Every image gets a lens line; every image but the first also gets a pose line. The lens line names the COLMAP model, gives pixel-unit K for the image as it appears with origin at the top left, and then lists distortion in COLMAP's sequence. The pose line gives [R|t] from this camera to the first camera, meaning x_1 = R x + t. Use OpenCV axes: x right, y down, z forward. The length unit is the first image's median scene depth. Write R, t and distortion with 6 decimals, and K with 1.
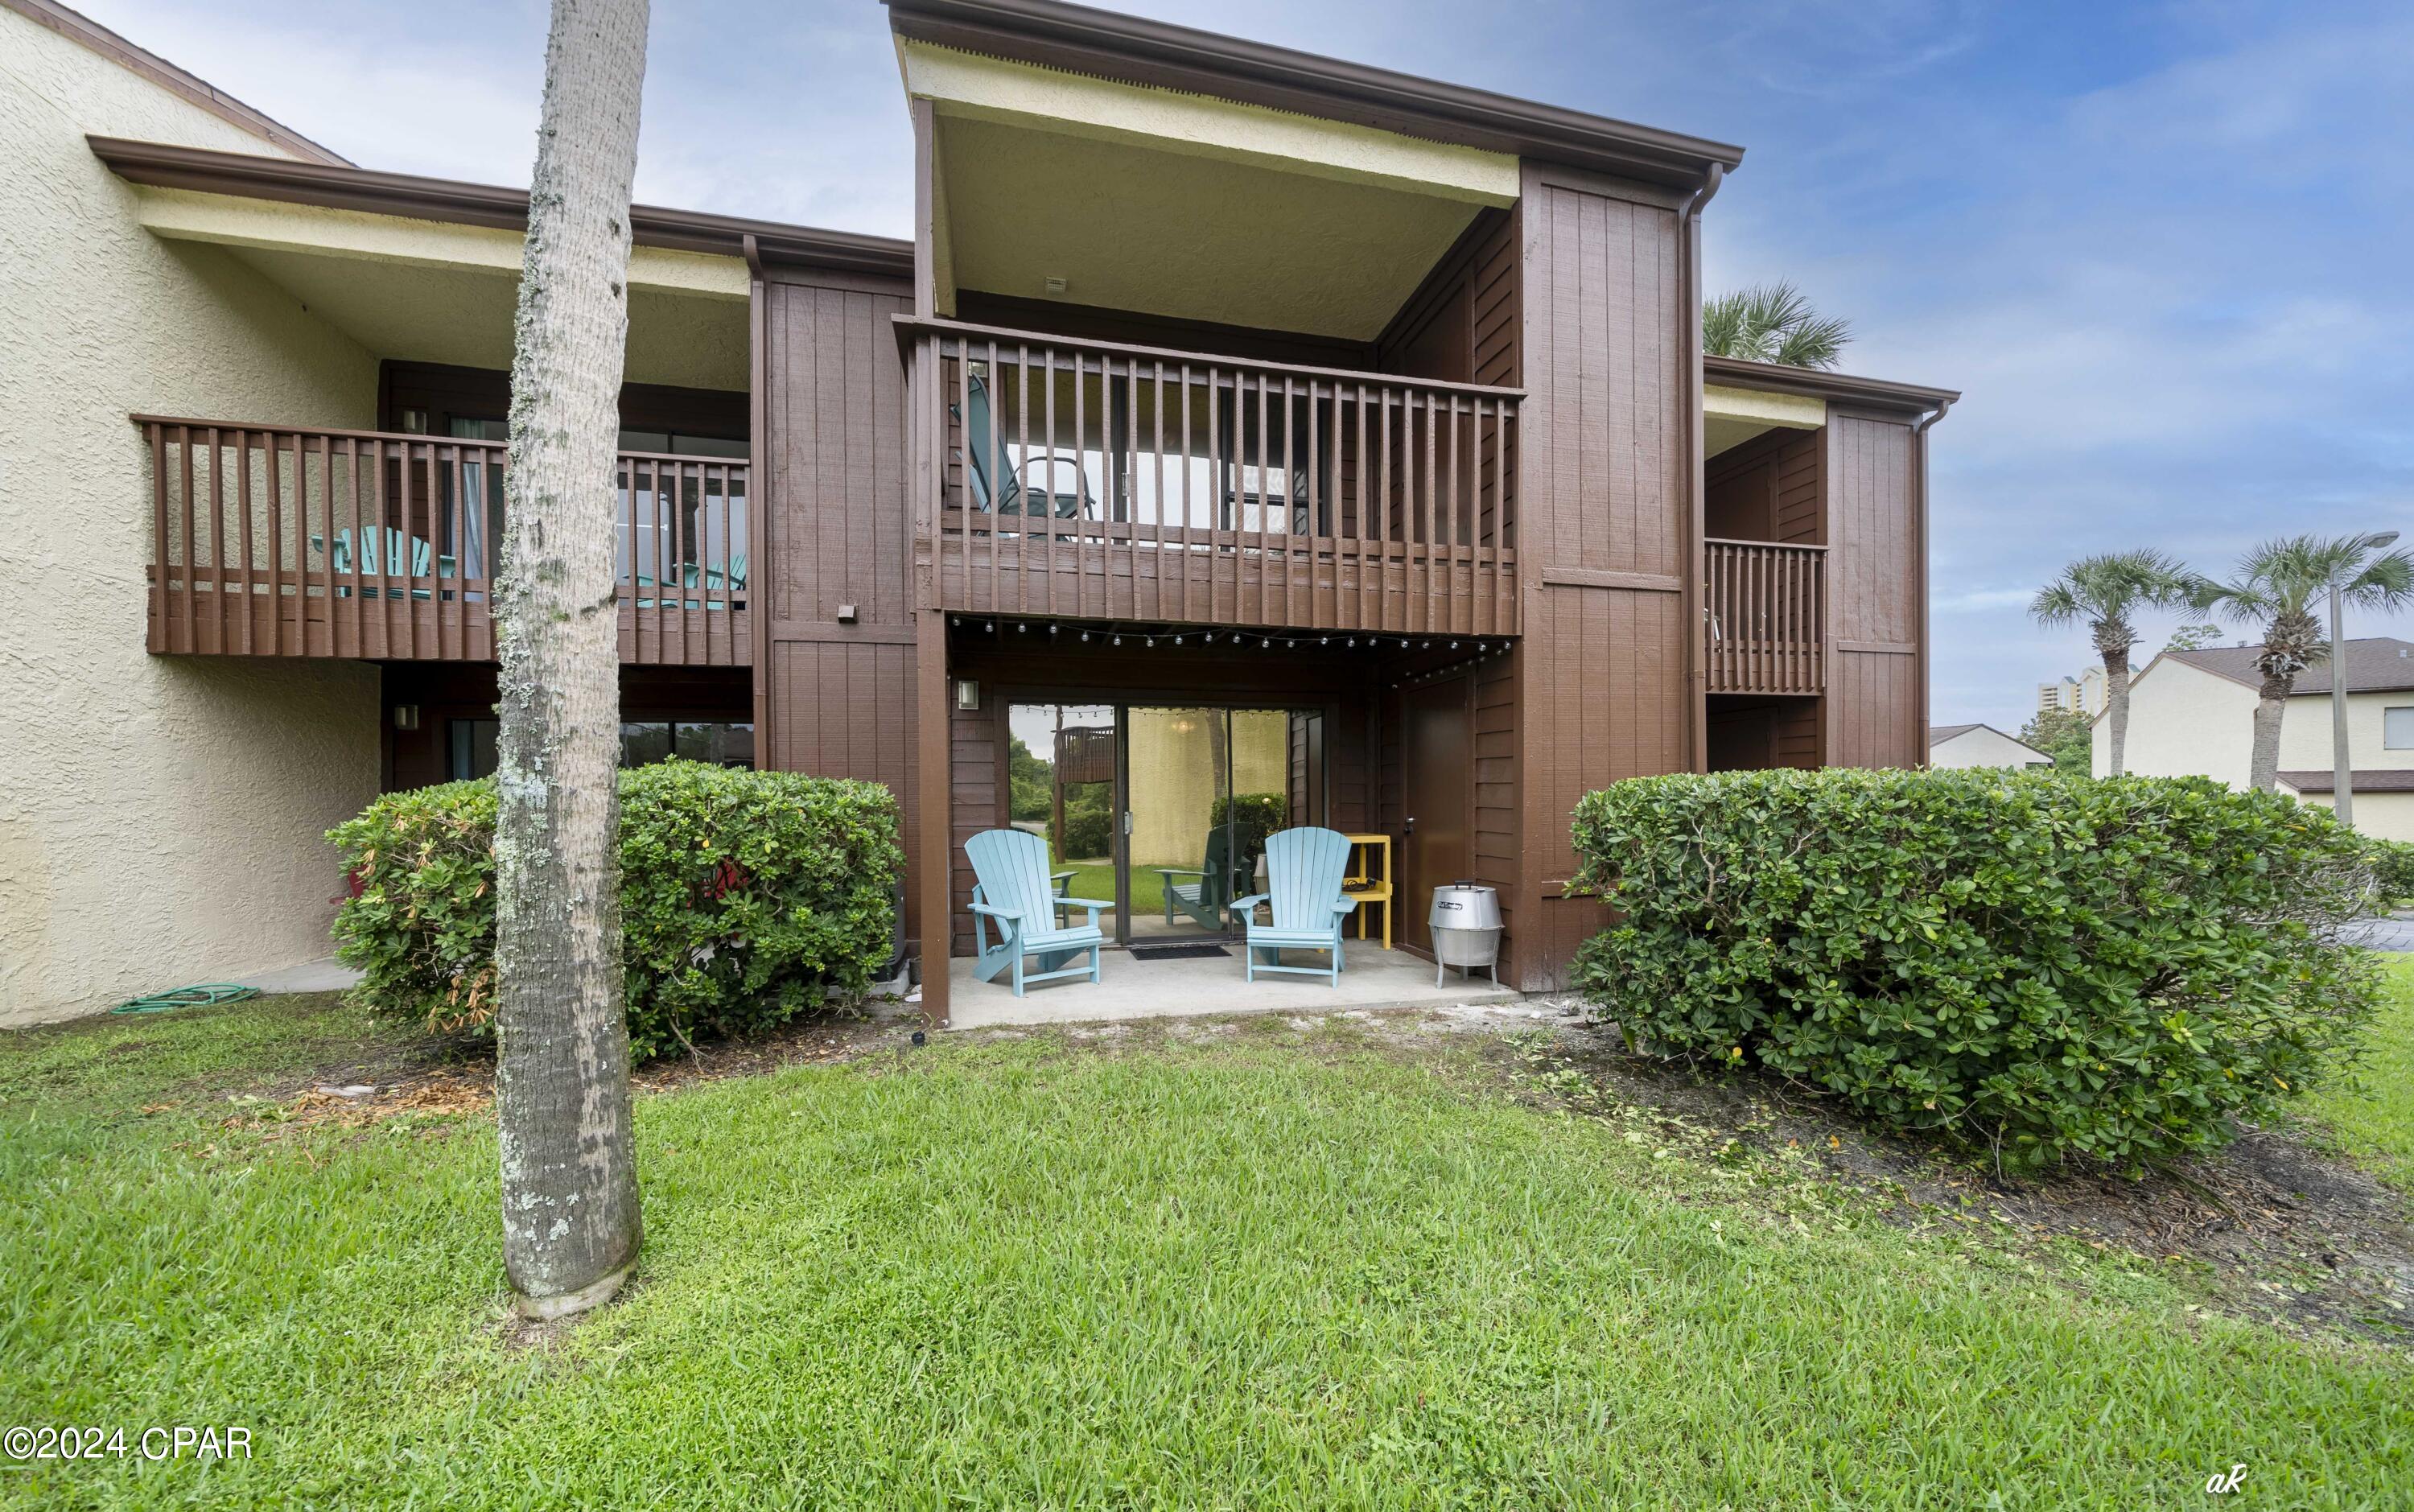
lens RADIAL K [[840.4, 0, 1210.5], [0, 840.4, 764.9], [0, 0, 1]] dist [-0.003176, -0.000351]
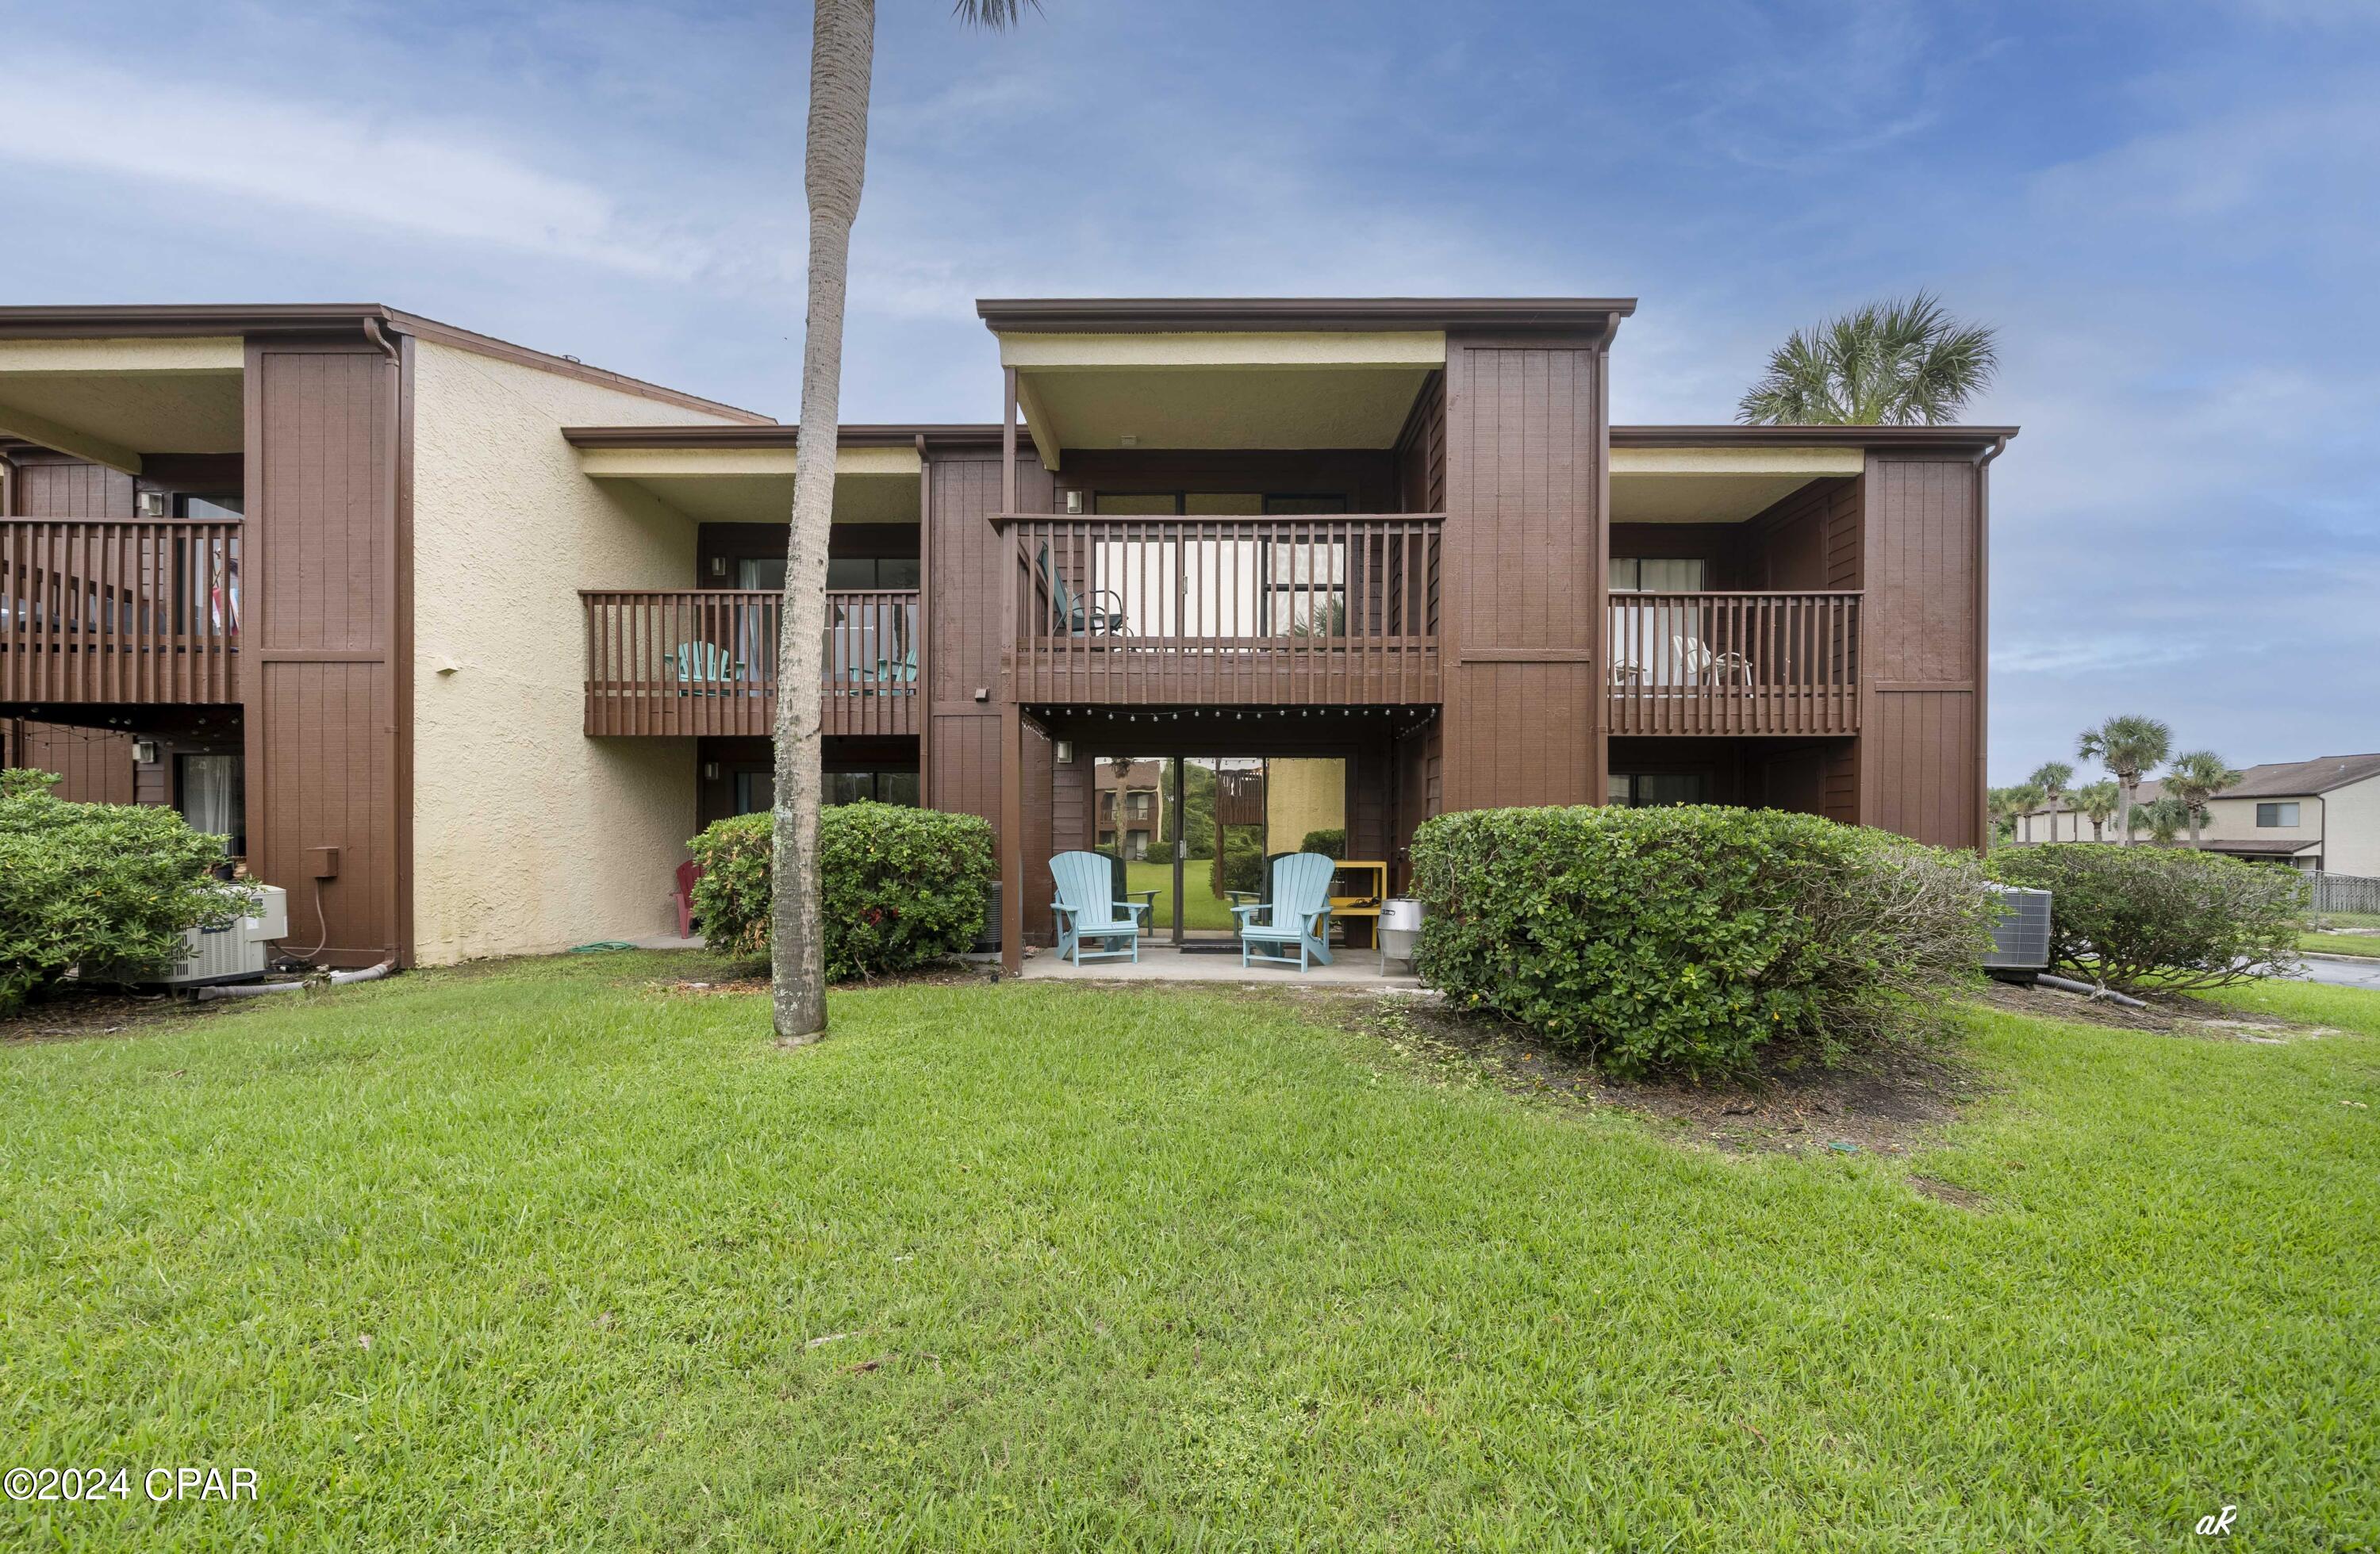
lens RADIAL K [[830.2, 0, 1156.3], [0, 830.2, 779.7], [0, 0, 1]] dist [0.000735, -0.000154]
pose [[0.966330, -0.008228, -0.257175, 0.239361], [0.000779, 0.999578, -0.029054, -0.000193], [0.257306, 0.027875, 0.965928, -0.297863]]
